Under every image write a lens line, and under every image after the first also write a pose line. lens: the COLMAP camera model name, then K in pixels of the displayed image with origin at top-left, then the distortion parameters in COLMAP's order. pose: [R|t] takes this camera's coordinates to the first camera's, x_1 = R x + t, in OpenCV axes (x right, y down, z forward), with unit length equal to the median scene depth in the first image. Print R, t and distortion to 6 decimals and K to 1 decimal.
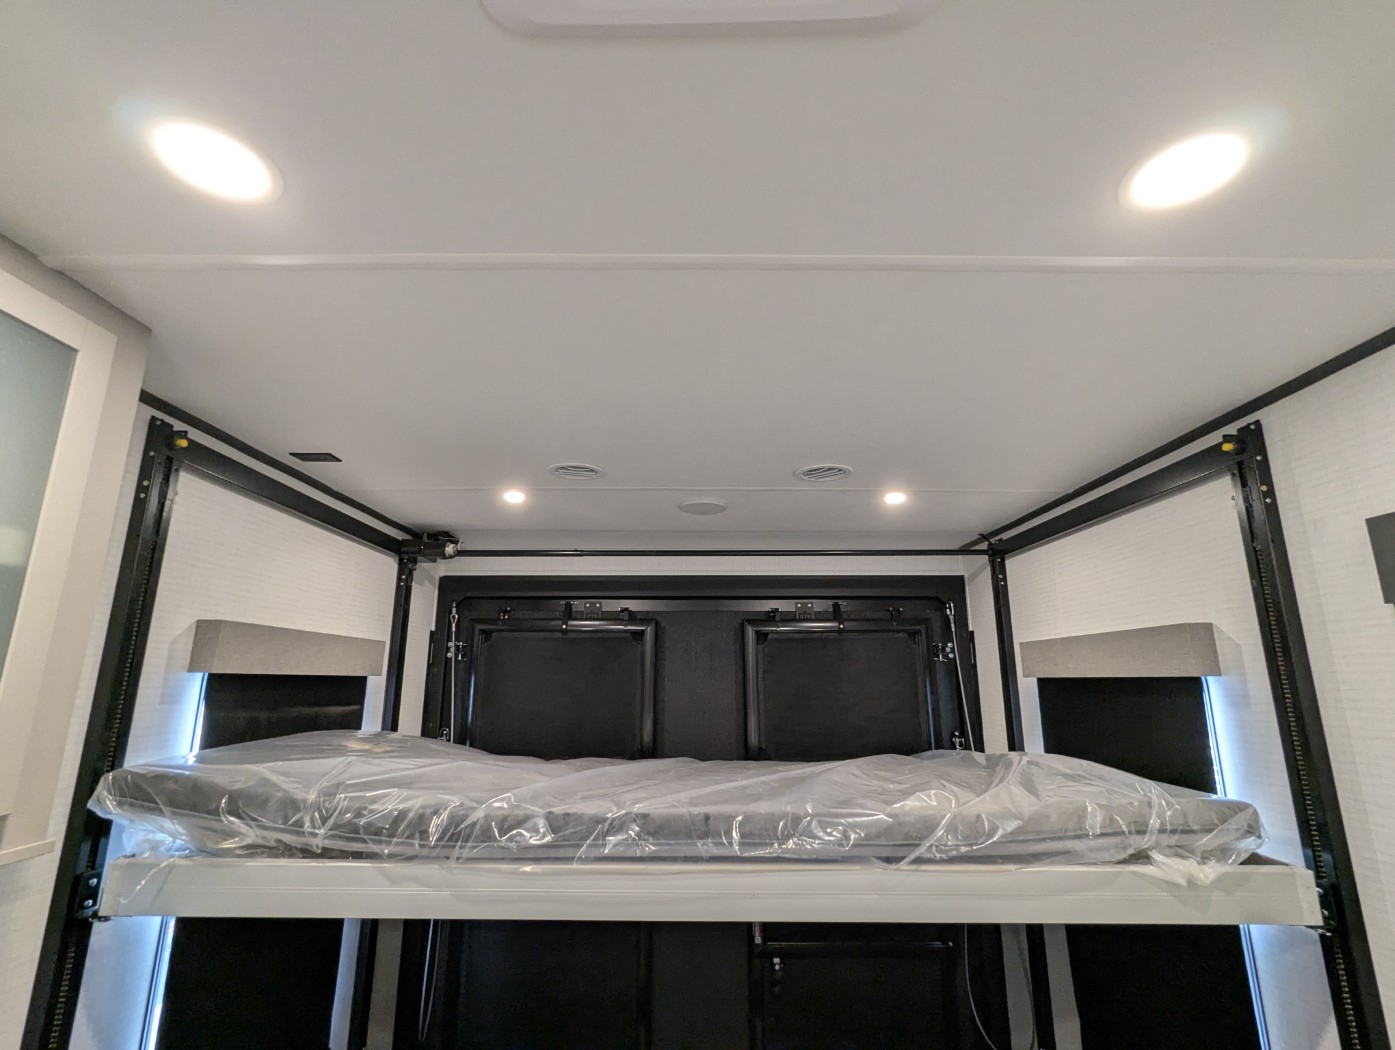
lens RADIAL K [[656.4, 0, 701.9], [0, 656.4, 528.5], [0, 0, 1]] dist [0.002518, 0.000338]
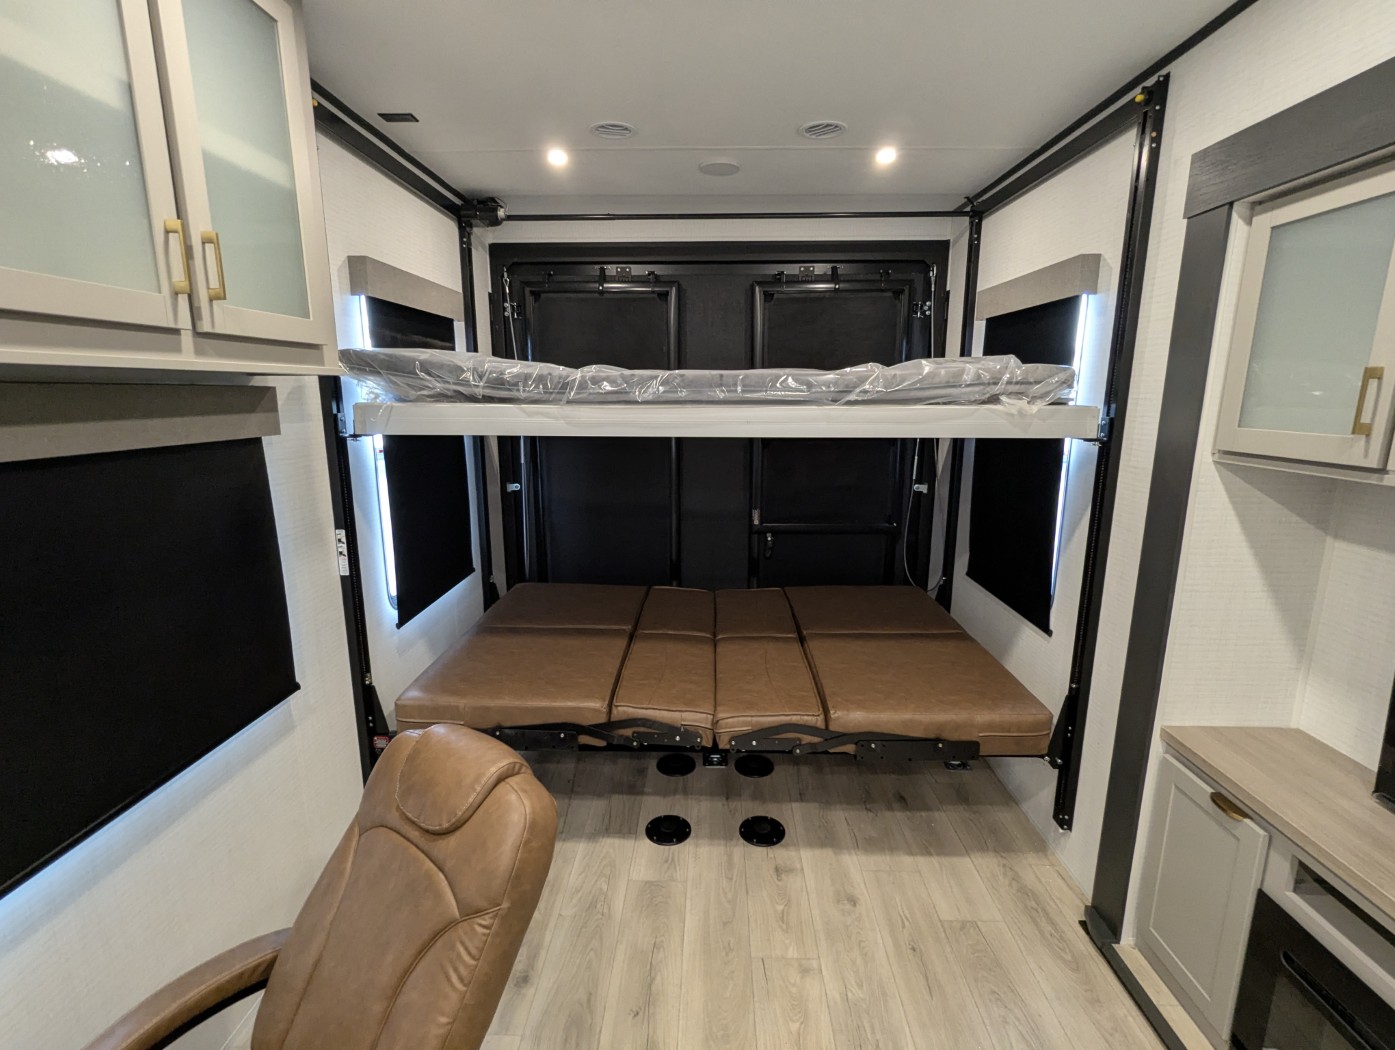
lens RADIAL K [[662.9, 0, 698.1], [0, 662.9, 525.8], [0, 0, 1]] dist [-0.002075, 0.001242]
pose [[0.999678, 0.006112, -0.024630, -0.003633], [0.004633, 0.910286, 0.413955, 0.051939], [0.024950, -0.413935, 0.909964, -0.286361]]
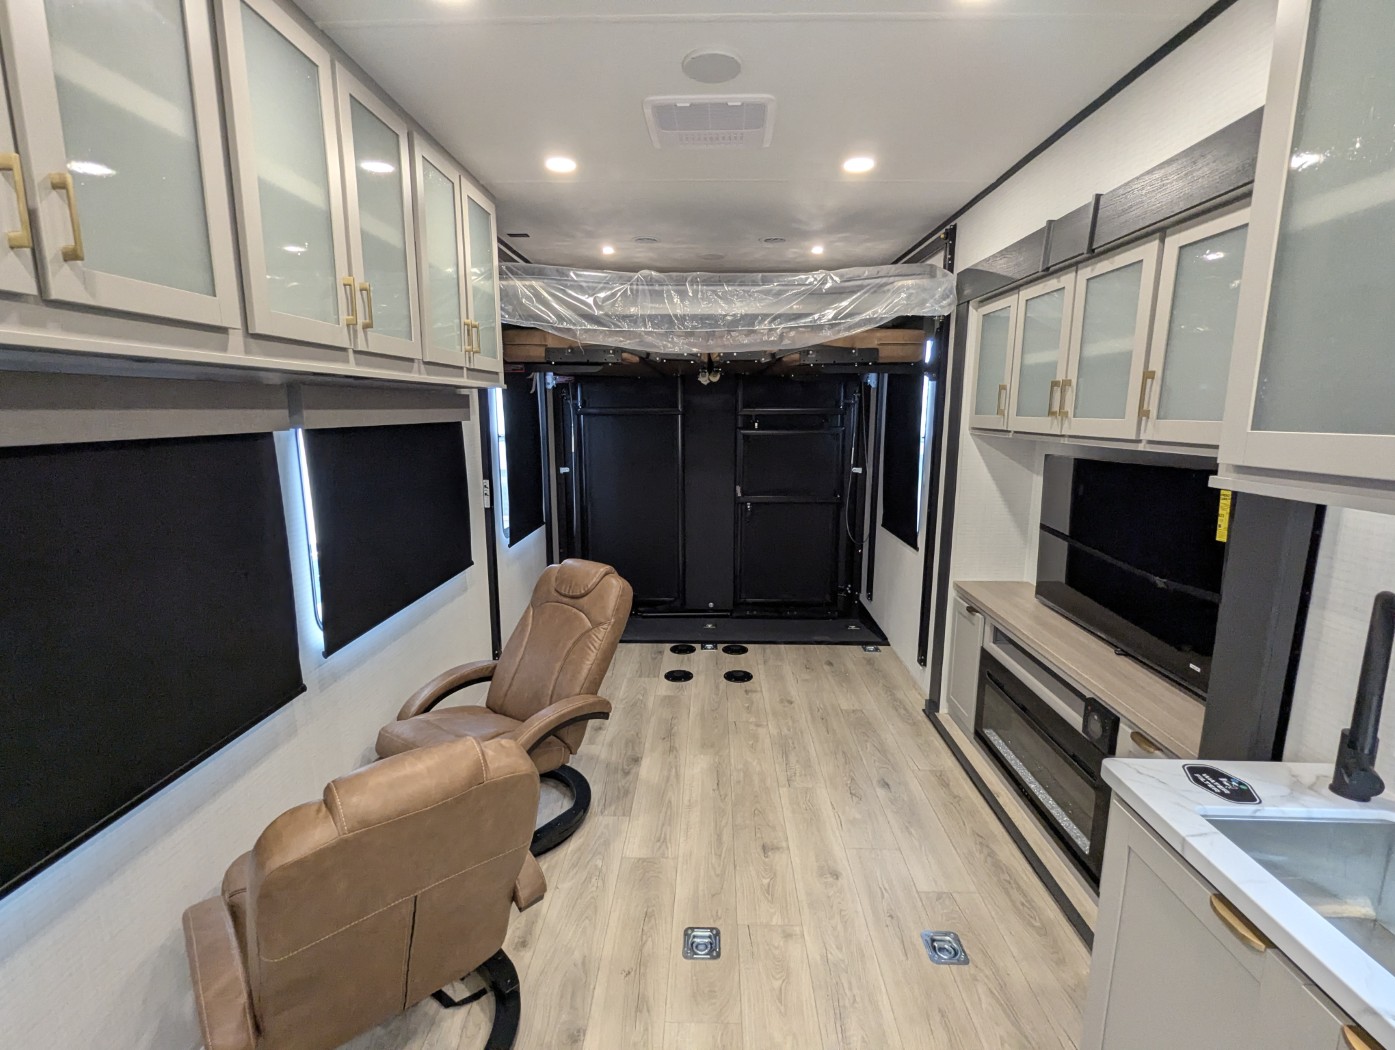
lens RADIAL K [[662.9, 0, 698.1], [0, 662.9, 525.8], [0, 0, 1]] dist [-0.002075, 0.001242]
pose [[0.999721, 0.005772, -0.022906, 0.008979], [0.003674, 0.919894, 0.392149, -0.057883], [0.023335, -0.392124, 0.919616, -0.848358]]
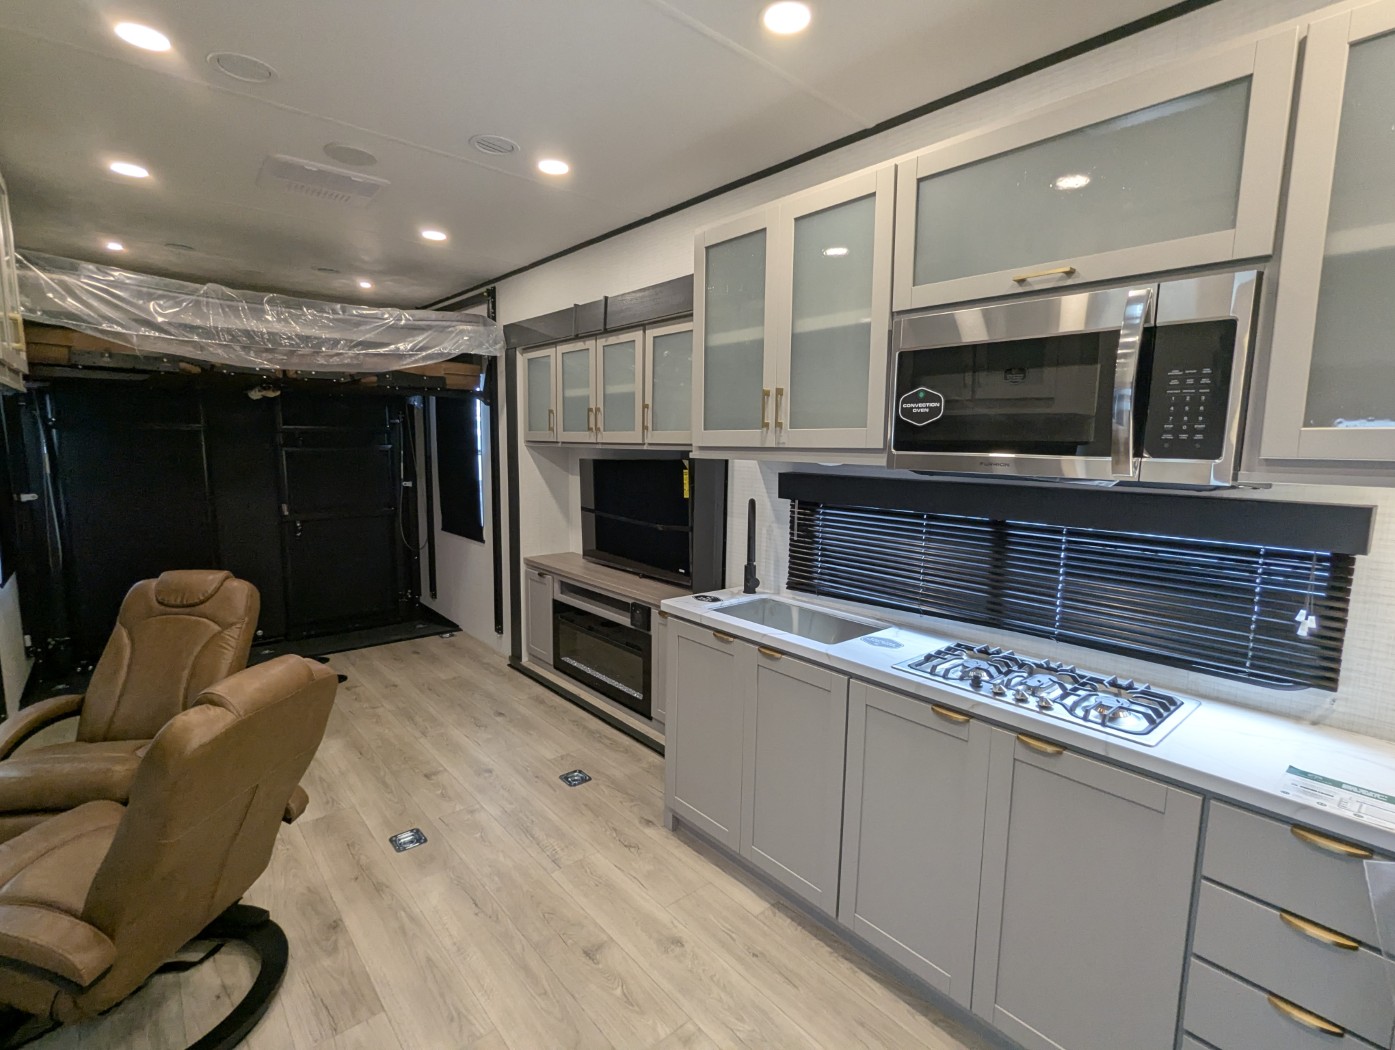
lens RADIAL K [[662.9, 0, 698.1], [0, 662.9, 525.8], [0, 0, 1]] dist [-0.002075, 0.001242]
pose [[0.753271, -0.074004, 0.653534, -0.275197], [-0.161268, 0.942535, 0.292608, -0.093931], [-0.637633, -0.325807, 0.698050, -1.121624]]
